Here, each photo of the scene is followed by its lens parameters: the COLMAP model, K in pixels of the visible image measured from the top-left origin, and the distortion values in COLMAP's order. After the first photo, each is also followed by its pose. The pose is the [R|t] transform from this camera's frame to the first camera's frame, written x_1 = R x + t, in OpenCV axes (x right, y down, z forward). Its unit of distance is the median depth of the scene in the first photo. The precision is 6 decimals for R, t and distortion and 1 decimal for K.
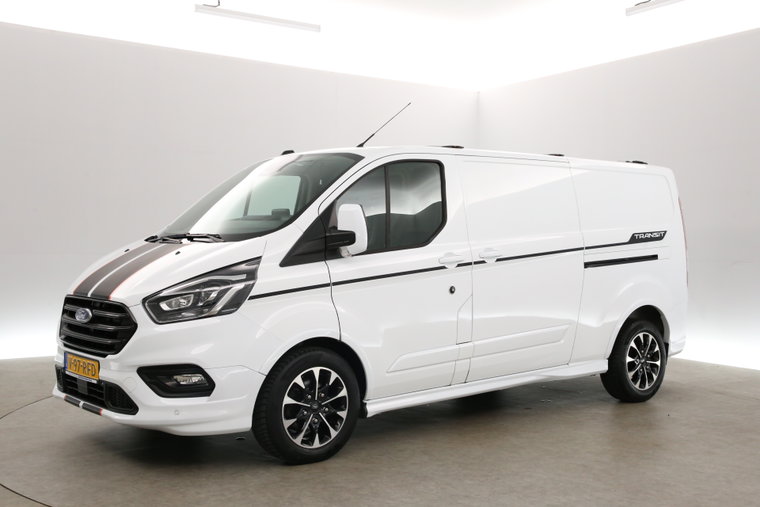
lens RADIAL K [[965.9, 0, 380.0], [0, 965.9, 253.5], [0, 0, 1]] dist [-0.011383, -0.011509]
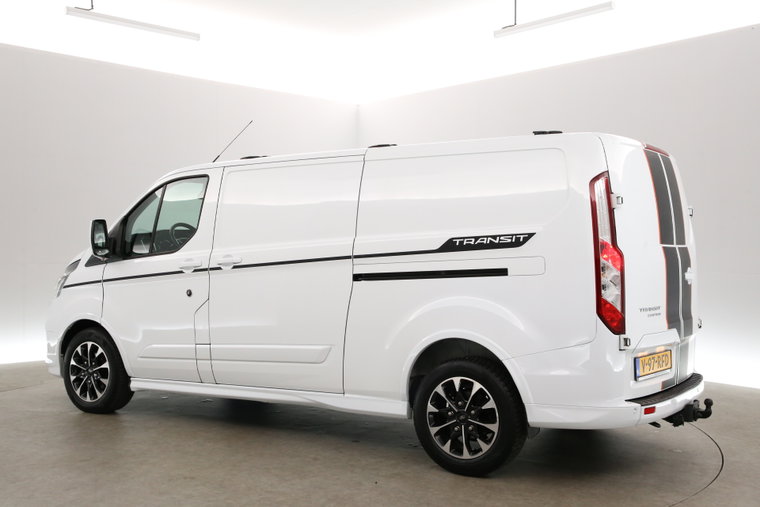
lens RADIAL K [[833.4, 0, 380.0], [0, 833.4, 253.5], [0, 0, 1]] dist [0.002633, 0.009061]
pose [[0.285915, -0.000535, -0.958255, 1.046788], [-0.018945, 0.999801, -0.006211, -0.005036], [0.958068, 0.019930, 0.285848, 0.948416]]
